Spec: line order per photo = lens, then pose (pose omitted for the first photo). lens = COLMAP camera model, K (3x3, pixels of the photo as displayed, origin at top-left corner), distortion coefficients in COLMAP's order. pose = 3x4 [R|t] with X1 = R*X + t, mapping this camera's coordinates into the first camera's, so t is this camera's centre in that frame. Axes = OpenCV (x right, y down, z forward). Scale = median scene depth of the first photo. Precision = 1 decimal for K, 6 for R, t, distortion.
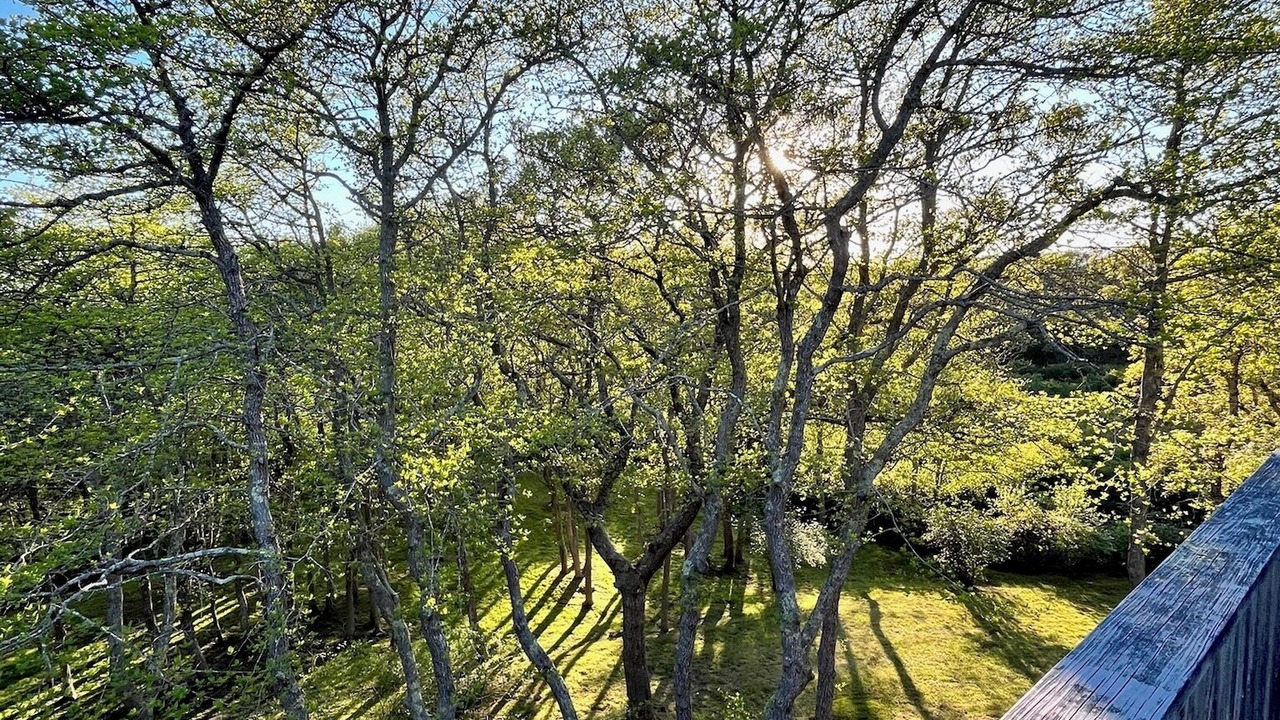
lens RADIAL K [[681.9, 0, 640.8], [0, 681.9, 361.5], [0, 0, 1]] dist [-0.003475, -0.001698]
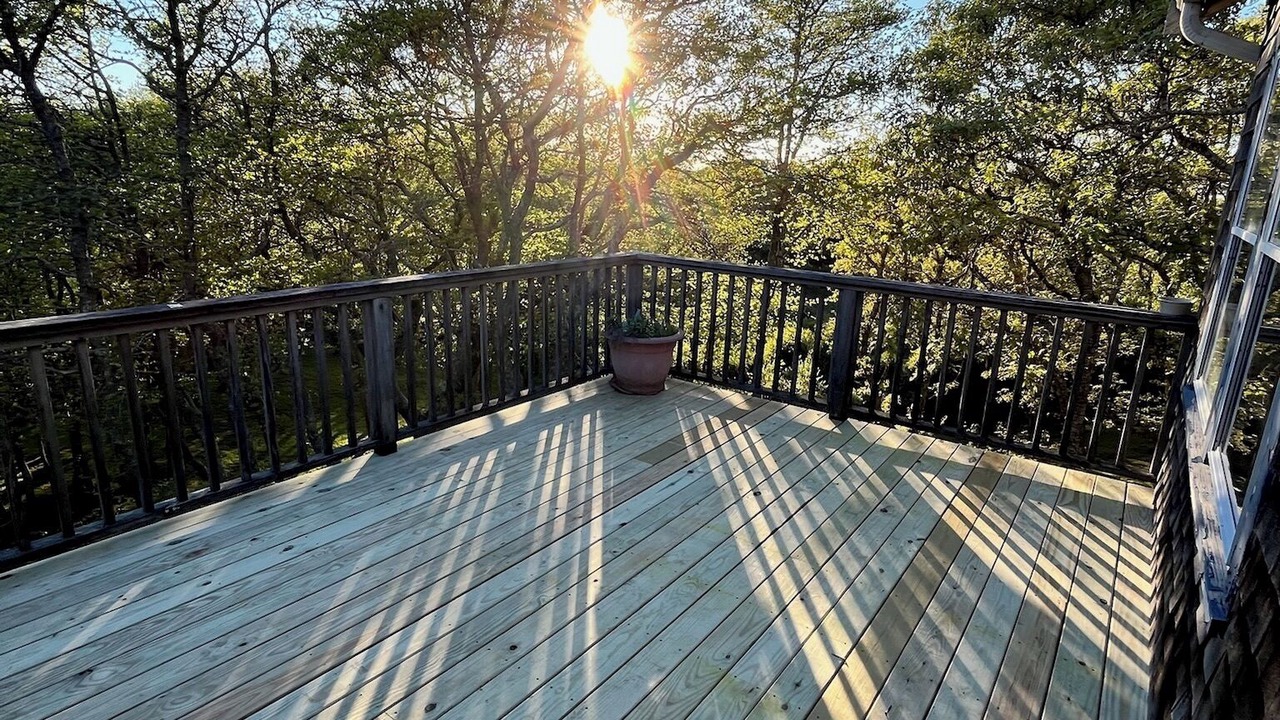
lens RADIAL K [[681.9, 0, 638.6], [0, 681.9, 357.5], [0, 0, 1]] dist [-0.003475, -0.001698]
pose [[0.969068, -0.004625, 0.246749, 0.126411], [-0.031675, 0.989225, 0.142939, 0.046970], [-0.244752, -0.146333, 0.958480, -0.445773]]
